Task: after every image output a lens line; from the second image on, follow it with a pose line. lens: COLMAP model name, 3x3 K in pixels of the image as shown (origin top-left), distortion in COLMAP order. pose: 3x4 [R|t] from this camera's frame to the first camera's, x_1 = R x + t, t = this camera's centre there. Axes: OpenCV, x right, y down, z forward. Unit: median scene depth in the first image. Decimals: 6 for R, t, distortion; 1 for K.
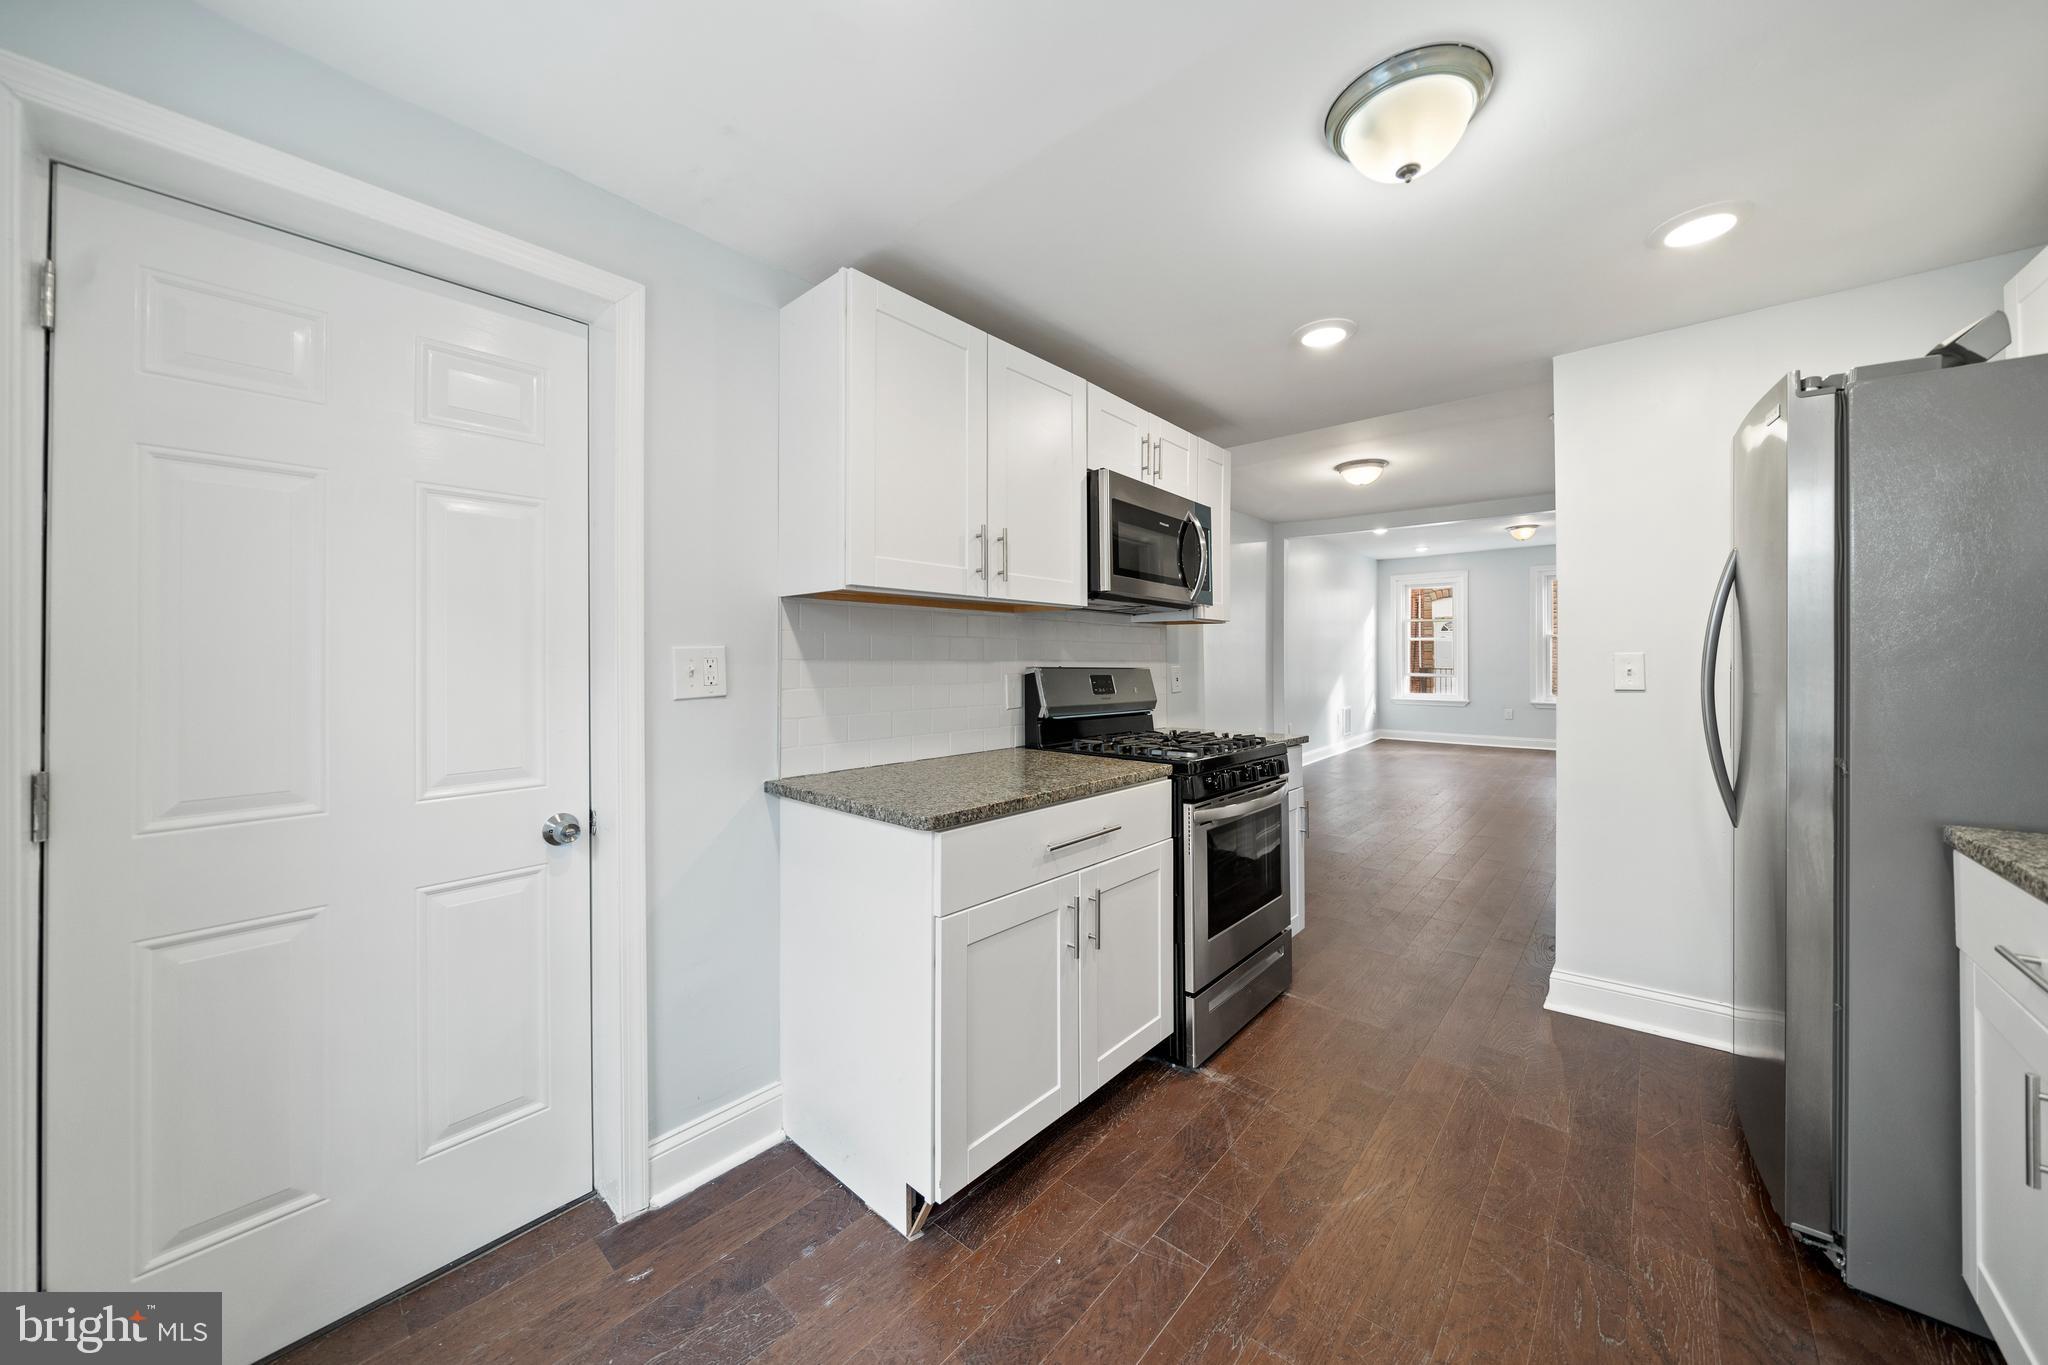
lens RADIAL K [[709.8, 0, 1032.2], [0, 709.8, 647.3], [0, 0, 1]] dist [-0.000564, -0.000022]
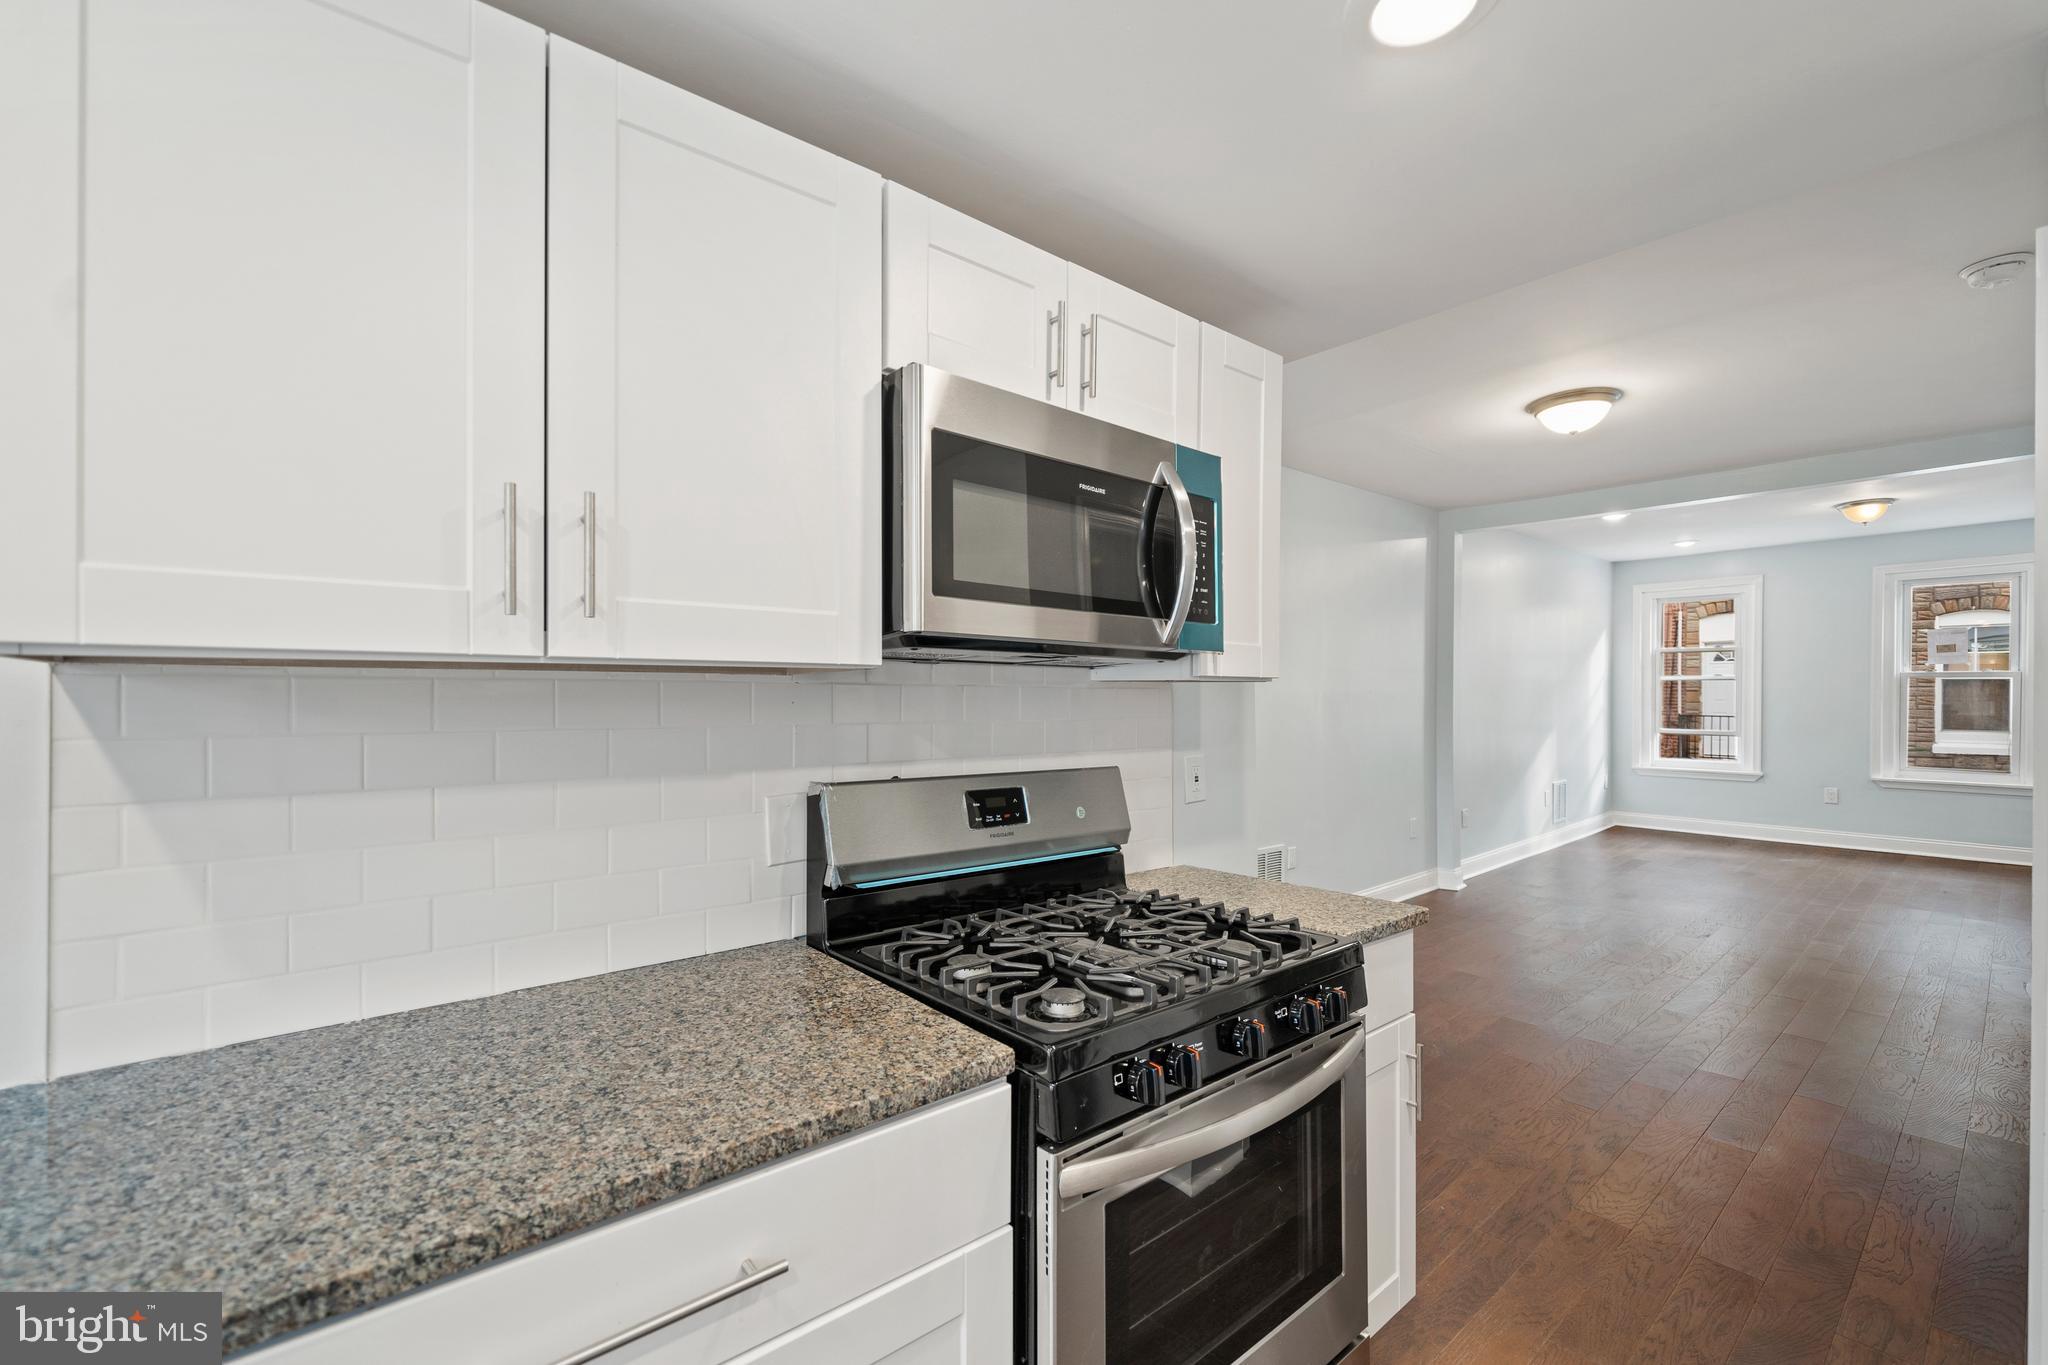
lens RADIAL K [[860.9, 0, 1012.4], [0, 860.9, 697.6], [0, 0, 1]] dist [0.000347, -0.000044]
pose [[0.987337, 0.000844, -0.158636, 0.220110], [0.002061, 0.999833, 0.018145, -0.040930], [0.158625, -0.018242, 0.987170, 0.400253]]
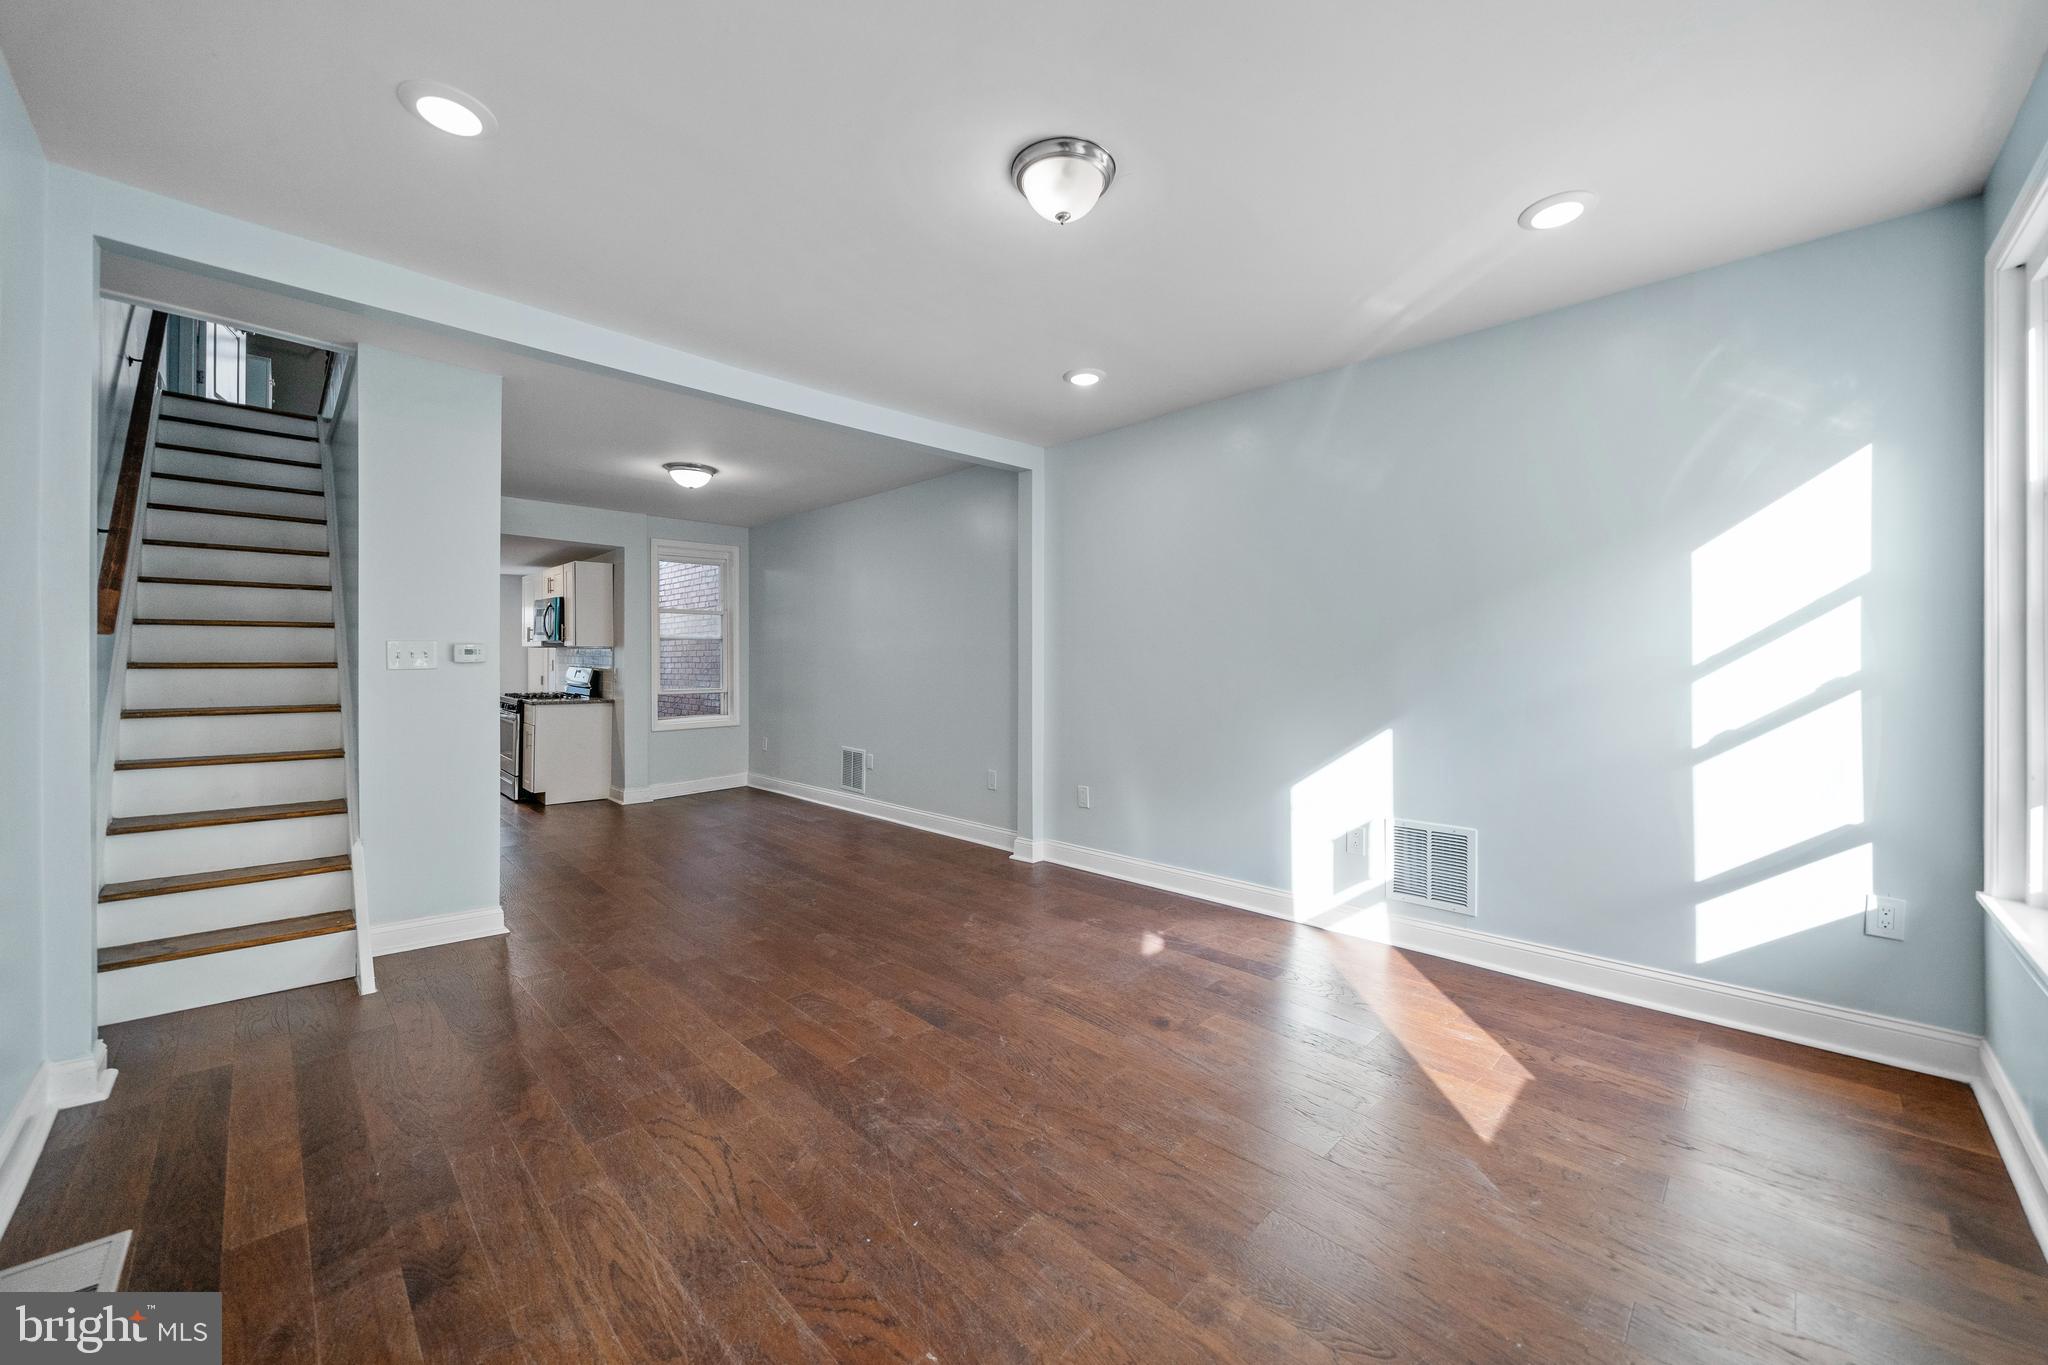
lens RADIAL K [[770.6, 0, 1023.9], [0, 770.6, 658.2], [0, 0, 1]] dist [-0.000178, -0.000025]
pose [[-0.087380, 0.002577, -0.996172, 2.974372], [0.014611, 0.999892, 0.001305, 0.021539], [0.996068, -0.014442, -0.087408, 3.103761]]
